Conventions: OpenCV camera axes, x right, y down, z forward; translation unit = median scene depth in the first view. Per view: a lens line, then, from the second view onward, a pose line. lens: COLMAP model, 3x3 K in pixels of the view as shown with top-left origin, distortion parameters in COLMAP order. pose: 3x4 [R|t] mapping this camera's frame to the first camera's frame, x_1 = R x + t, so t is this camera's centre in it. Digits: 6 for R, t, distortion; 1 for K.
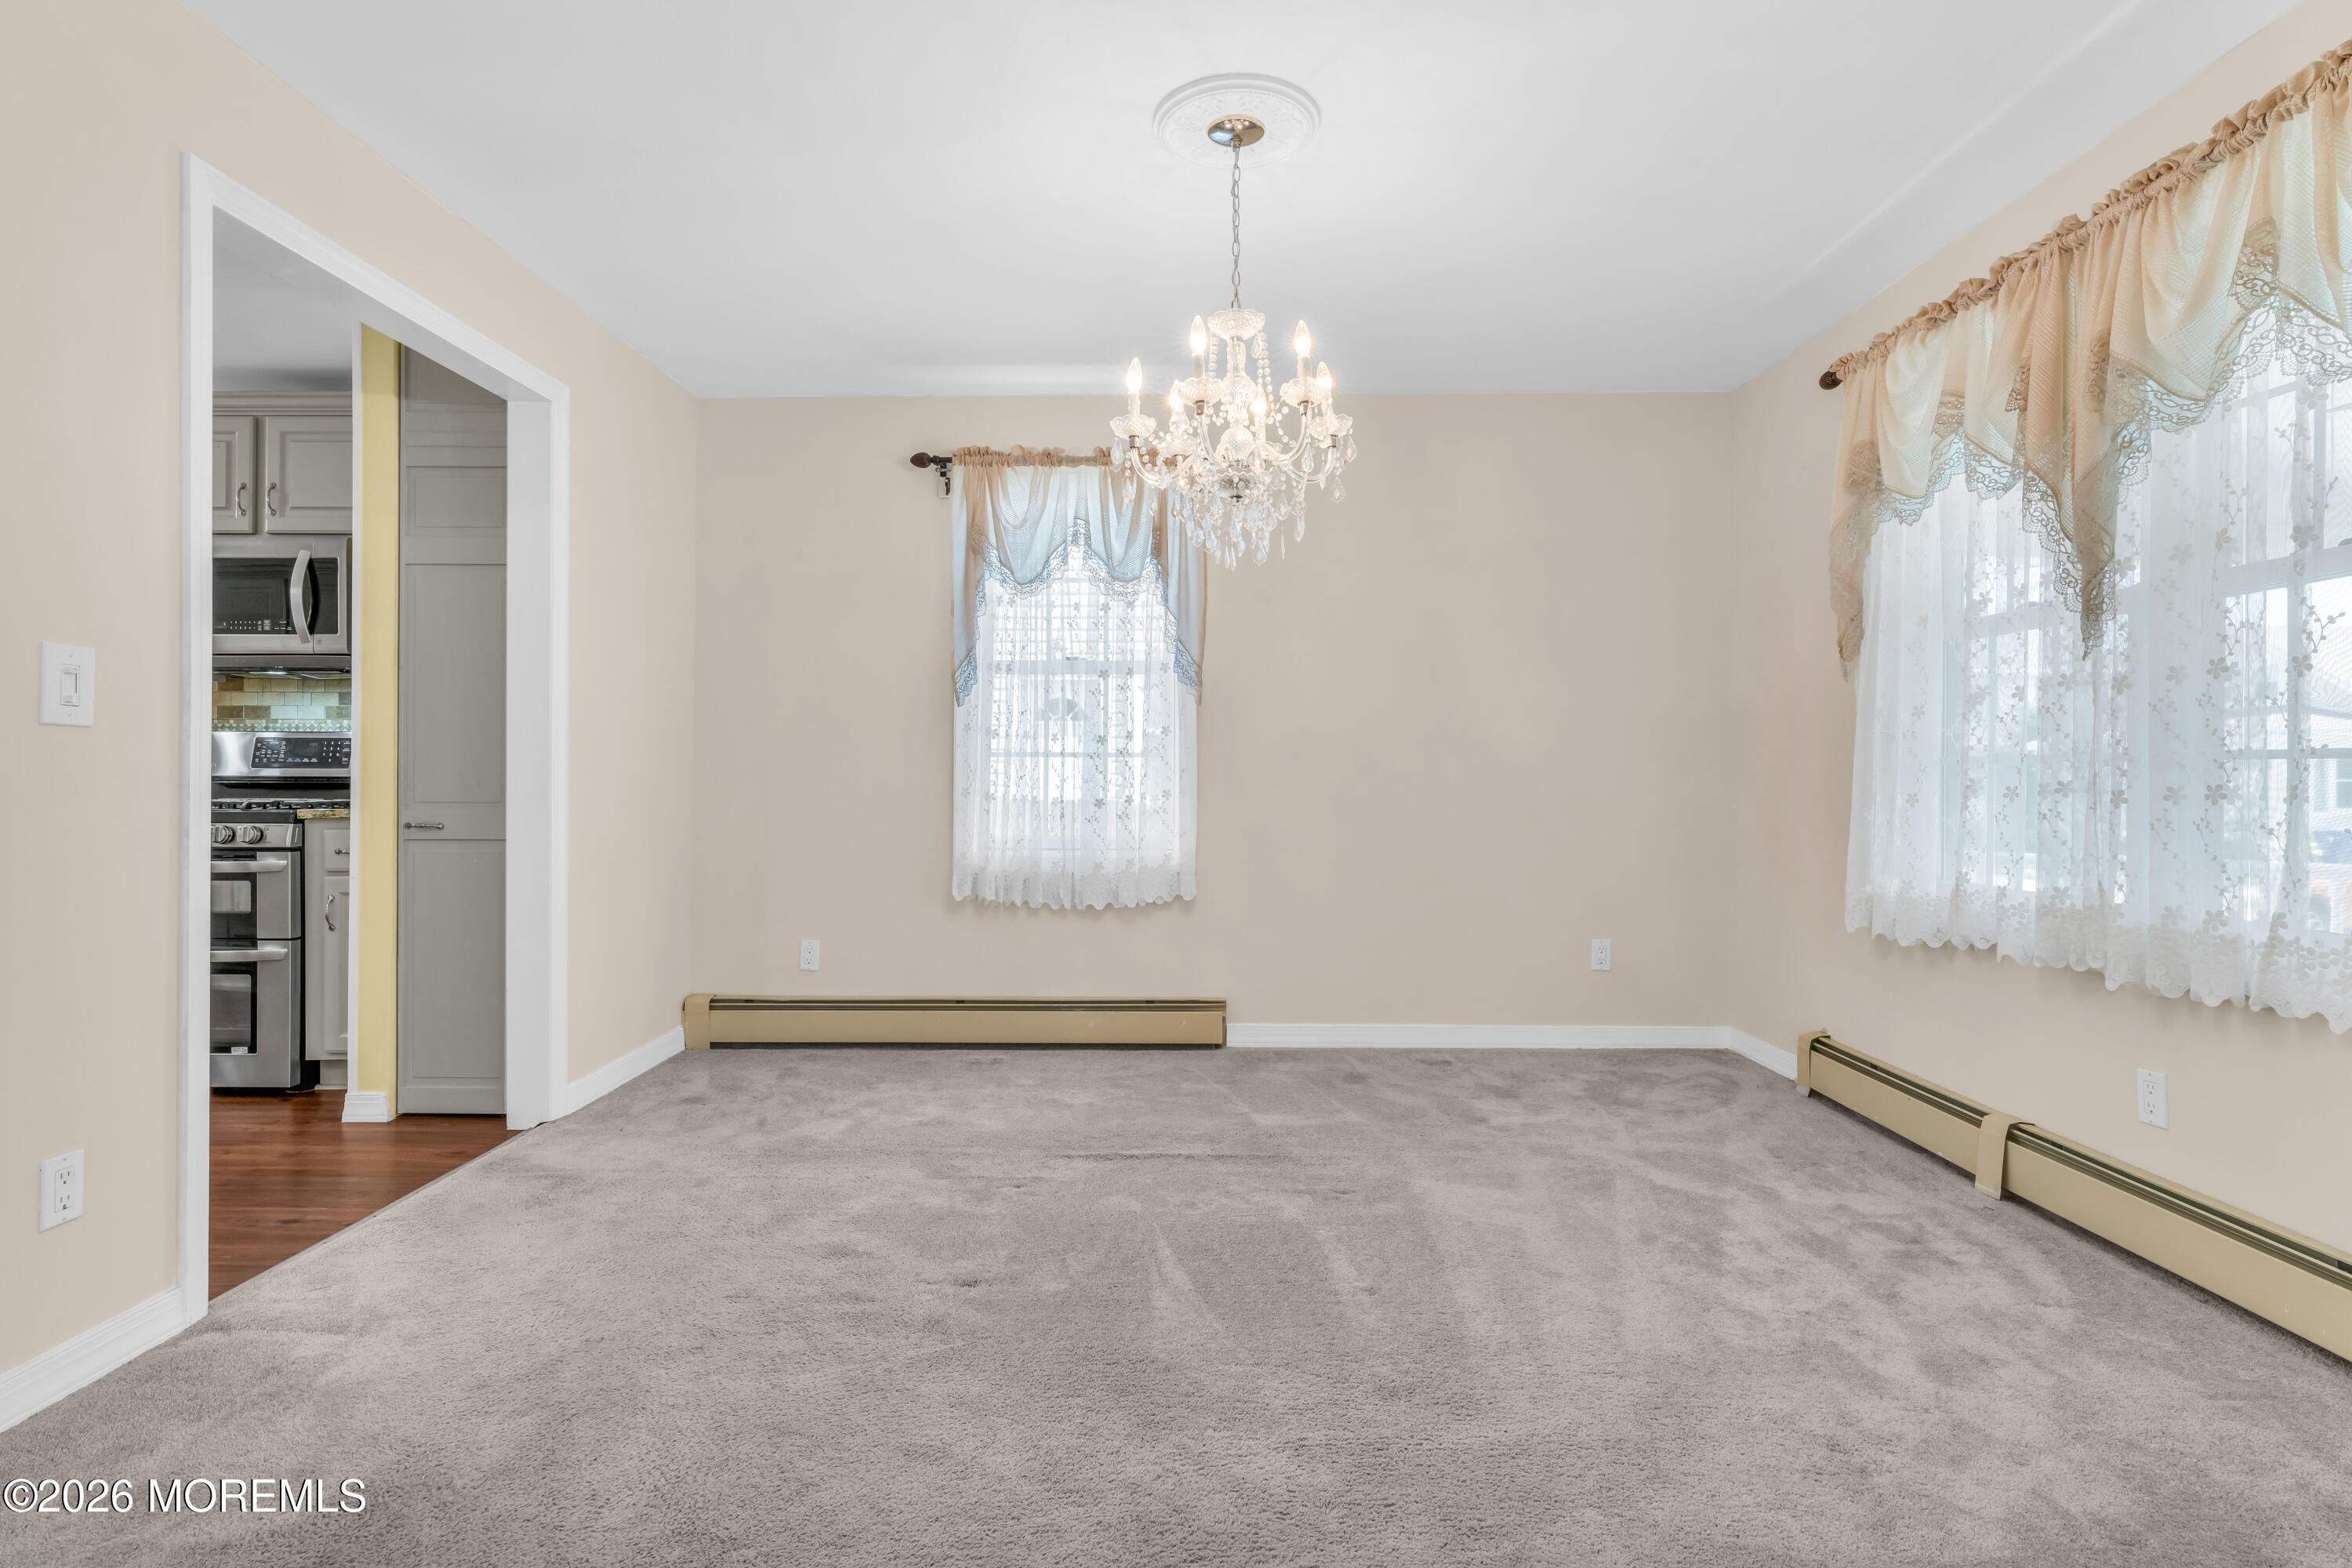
lens RADIAL K [[1204.7, 0, 1176.0], [0, 1204.7, 784.0], [0, 0, 1]] dist [-0.000449, -0.000741]
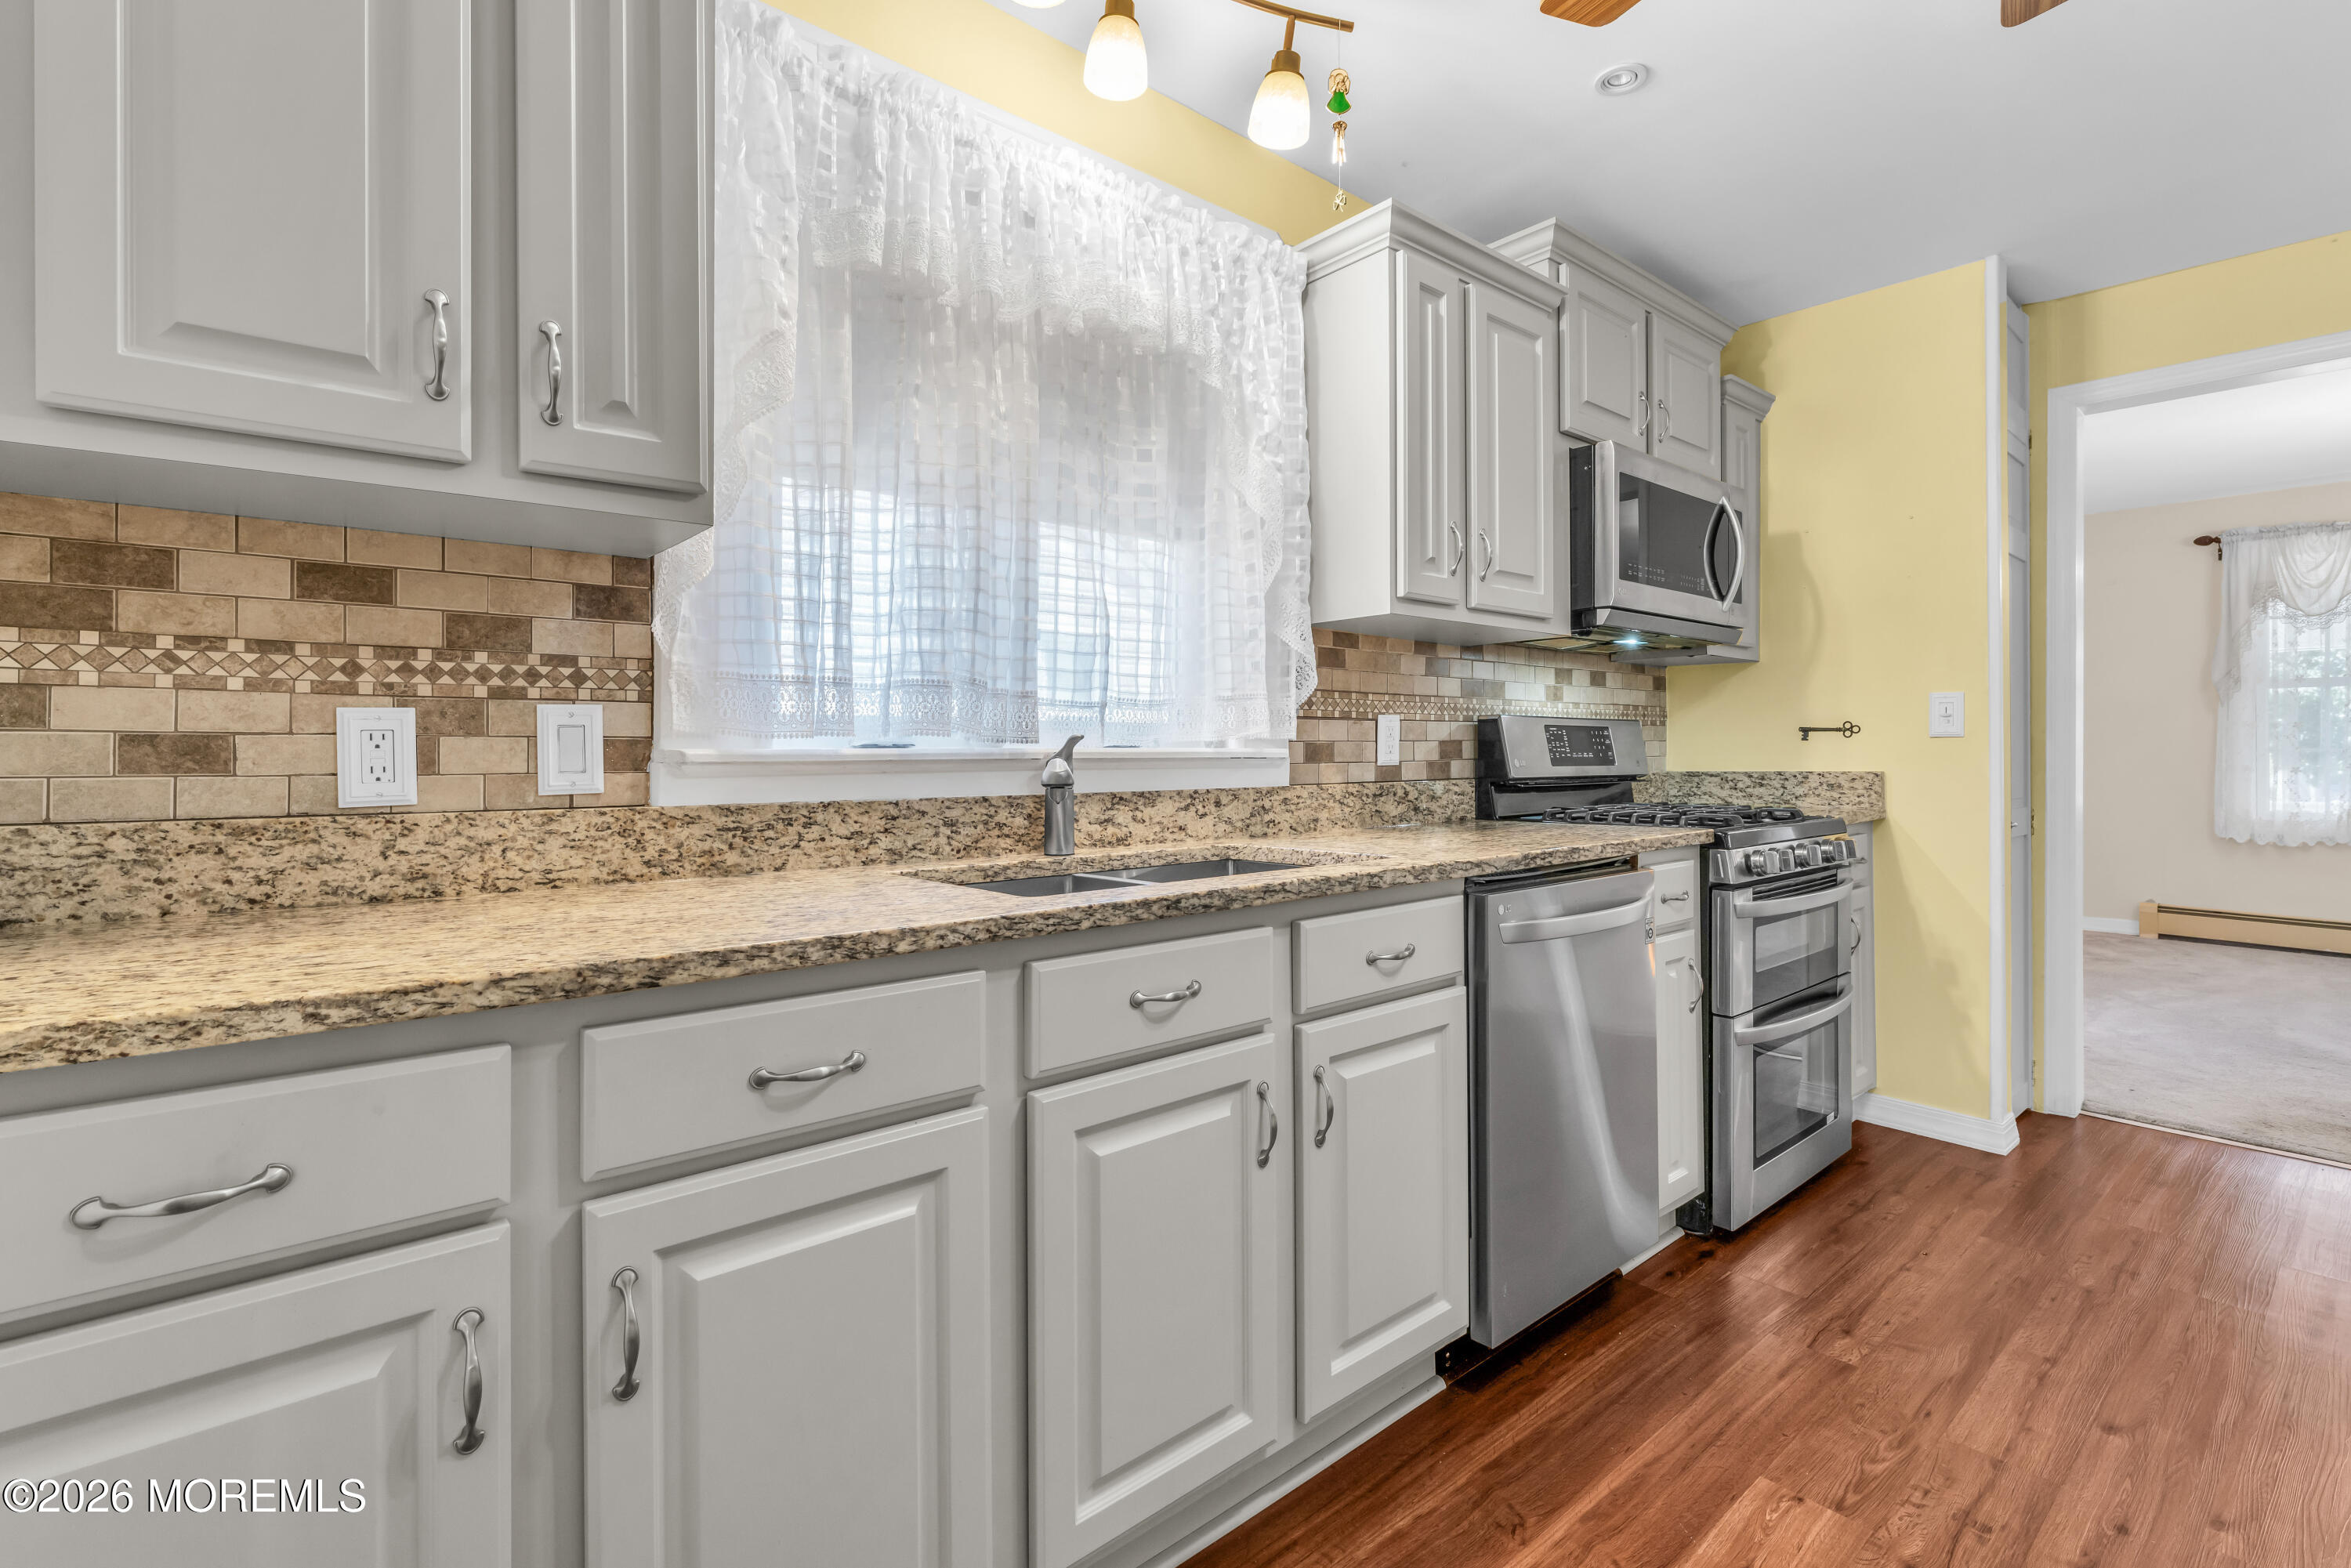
lens RADIAL K [[1071.7, 0, 1168.8], [0, 1071.7, 747.9], [0, 0, 1]] dist [-0.001041, -0.000330]
pose [[0.750842, -0.003585, 0.660472, -1.346014], [0.006782, 0.999974, -0.002282, -0.023916], [-0.660447, 0.006192, 0.750847, 0.641879]]
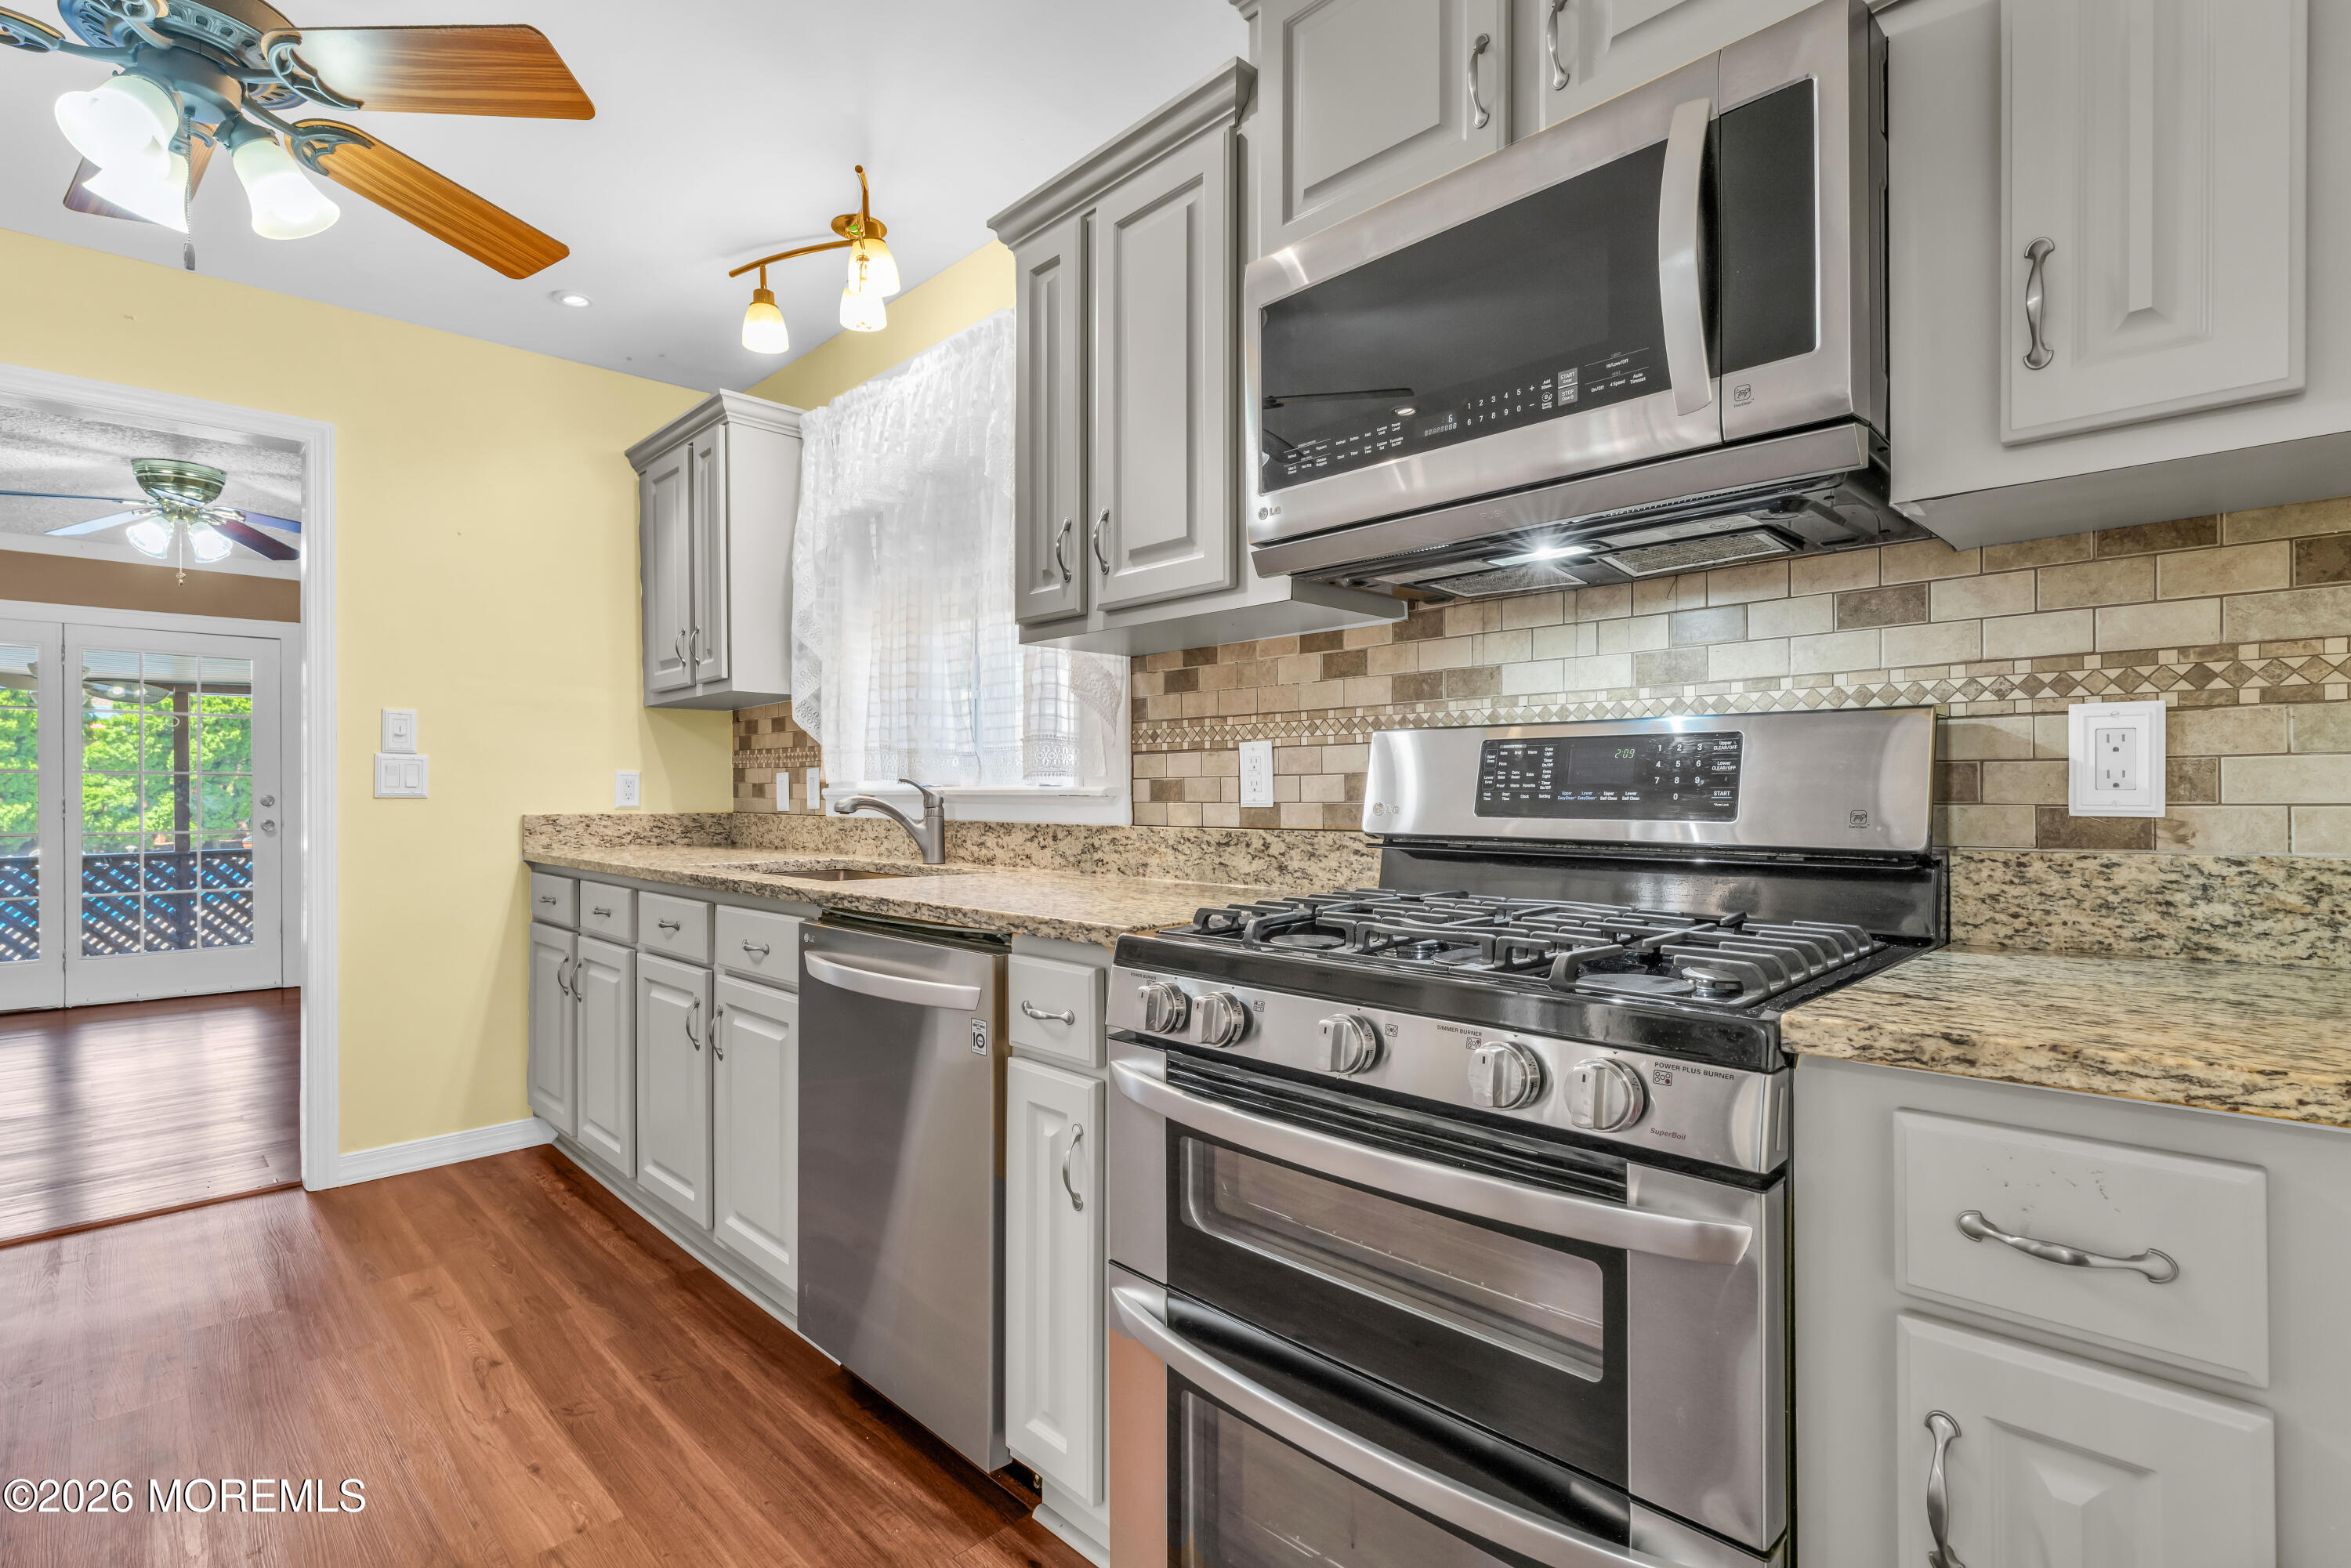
lens RADIAL K [[1094.8, 0, 1171.1], [0, 1094.8, 793.8], [0, 0, 1]] dist [-0.001624, -0.000197]
pose [[0.713962, -0.003434, -0.700176, -0.568732], [0.005008, 0.999987, 0.000201, -0.020885], [0.700167, -0.003650, 0.713970, 0.649444]]
